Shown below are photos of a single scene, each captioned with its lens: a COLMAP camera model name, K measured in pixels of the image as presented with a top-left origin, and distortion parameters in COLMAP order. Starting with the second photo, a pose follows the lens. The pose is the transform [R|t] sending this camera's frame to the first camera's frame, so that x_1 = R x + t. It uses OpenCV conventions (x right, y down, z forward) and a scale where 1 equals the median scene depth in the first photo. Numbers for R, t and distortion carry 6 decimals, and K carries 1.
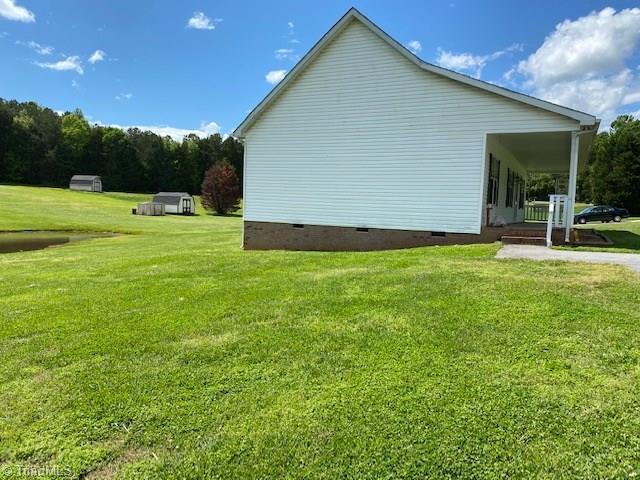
lens RADIAL K [[491.0, 0, 321.6], [0, 491.0, 239.2], [0, 0, 1]] dist [0.049169, -0.052943]
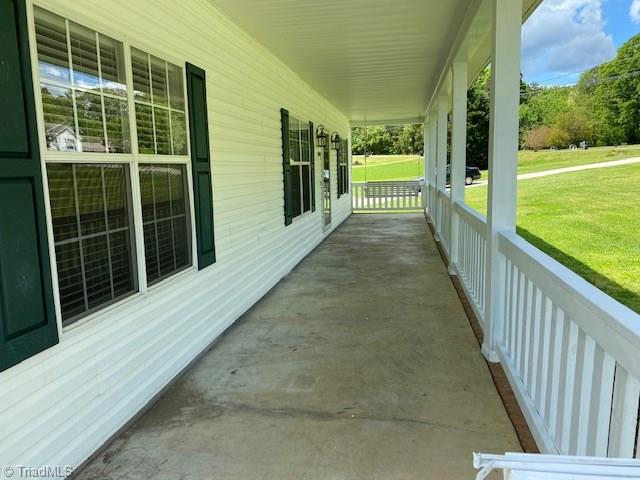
lens RADIAL K [[491.0, 0, 320.0], [0, 491.0, 240.0], [0, 0, 1]] dist [0.049169, -0.052943]
pose [[0.953213, -0.106723, 0.282834, 0.069140], [0.082938, 0.992035, 0.094809, -0.020030], [-0.290699, -0.066916, 0.954472, 0.154619]]
